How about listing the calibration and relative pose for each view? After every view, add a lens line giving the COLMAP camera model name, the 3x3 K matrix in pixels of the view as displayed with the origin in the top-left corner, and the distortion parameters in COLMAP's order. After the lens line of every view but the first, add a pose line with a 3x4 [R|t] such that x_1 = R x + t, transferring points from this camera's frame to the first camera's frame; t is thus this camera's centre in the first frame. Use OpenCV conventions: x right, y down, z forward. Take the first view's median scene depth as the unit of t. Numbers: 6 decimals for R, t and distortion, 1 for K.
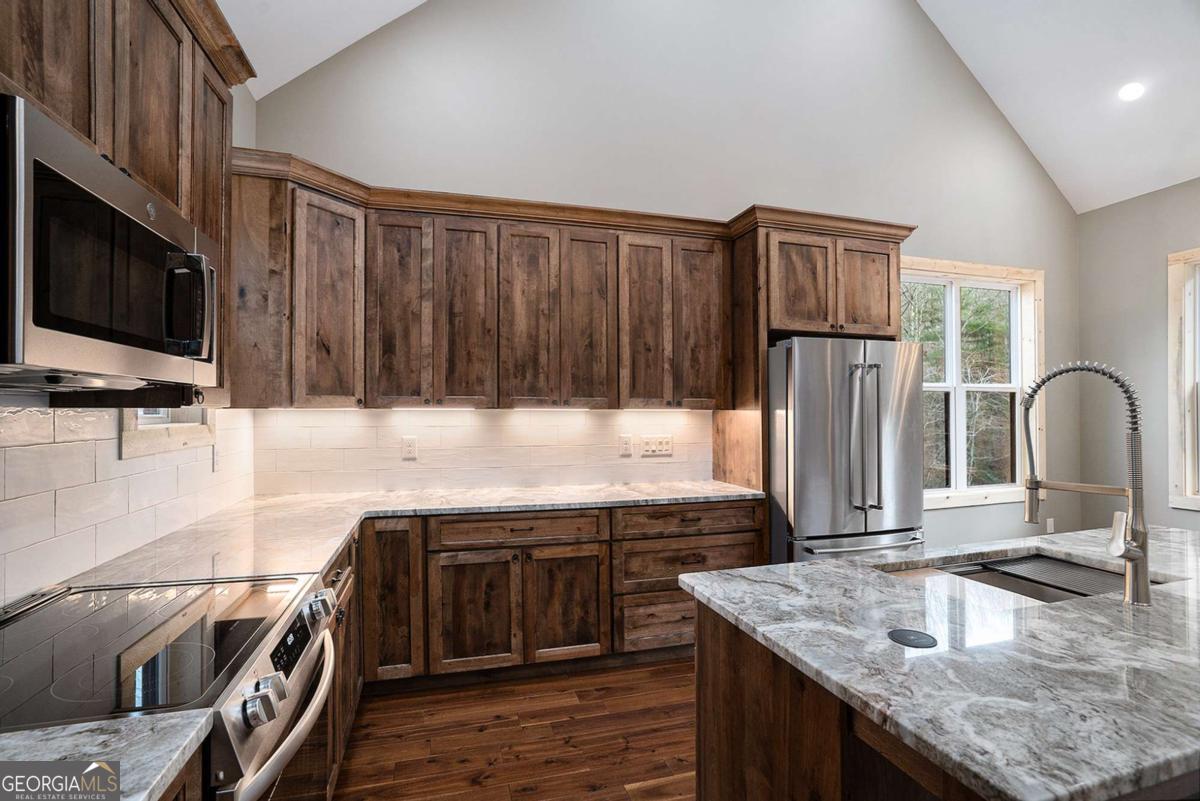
lens RADIAL K [[562.0, 0, 601.6], [0, 562.0, 397.4], [0, 0, 1]] dist [-0.056337, 0.020591]
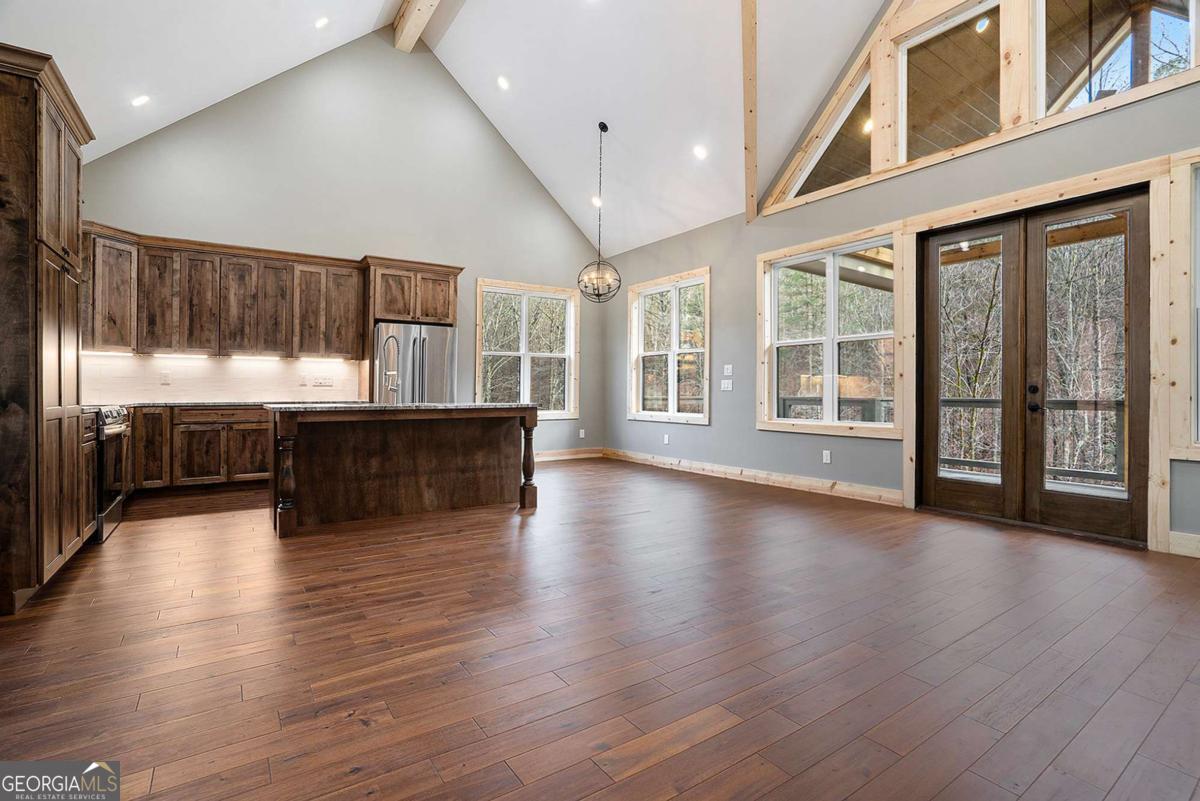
lens RADIAL K [[562.0, 0, 595.8], [0, 562.0, 388.0], [0, 0, 1]] dist [-0.056337, 0.020591]
pose [[0.956832, 0.006339, 0.290571, 0.477730], [-0.010098, 0.999884, 0.011440, 0.092613], [-0.290465, -0.013880, 0.956785, -1.109638]]
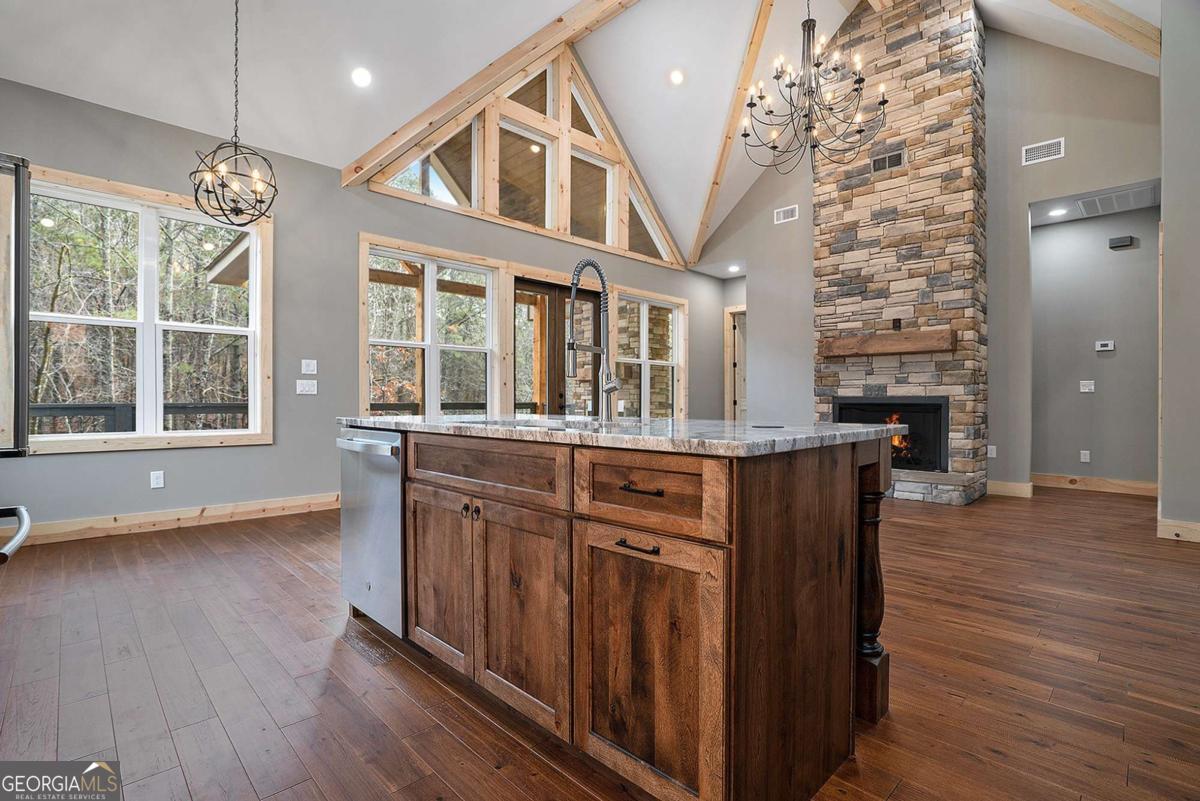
lens RADIAL K [[562.0, 0, 600.7], [0, 562.0, 400.4], [0, 0, 1]] dist [-0.056337, 0.020591]
pose [[-0.464678, 0.000664, 0.885480, -0.172083], [-0.018246, 0.999780, -0.010325, 0.141042], [-0.885292, -0.020955, -0.464563, 0.732527]]
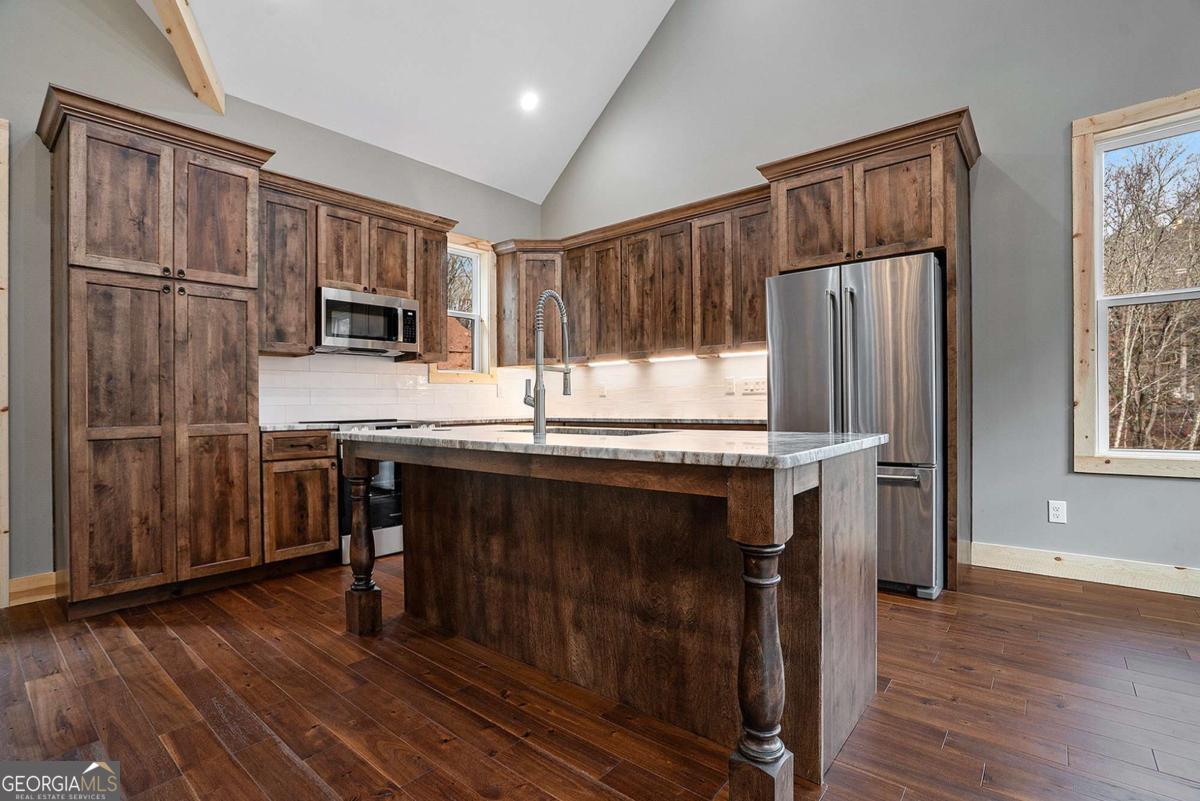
lens RADIAL K [[562.0, 0, 598.7], [0, 562.0, 401.7], [0, 0, 1]] dist [-0.056337, 0.020591]
pose [[0.545888, -0.006772, -0.837831, 1.025757], [0.026161, 0.999618, 0.008966, 0.113178], [0.837450, -0.026813, 0.545856, 0.094837]]
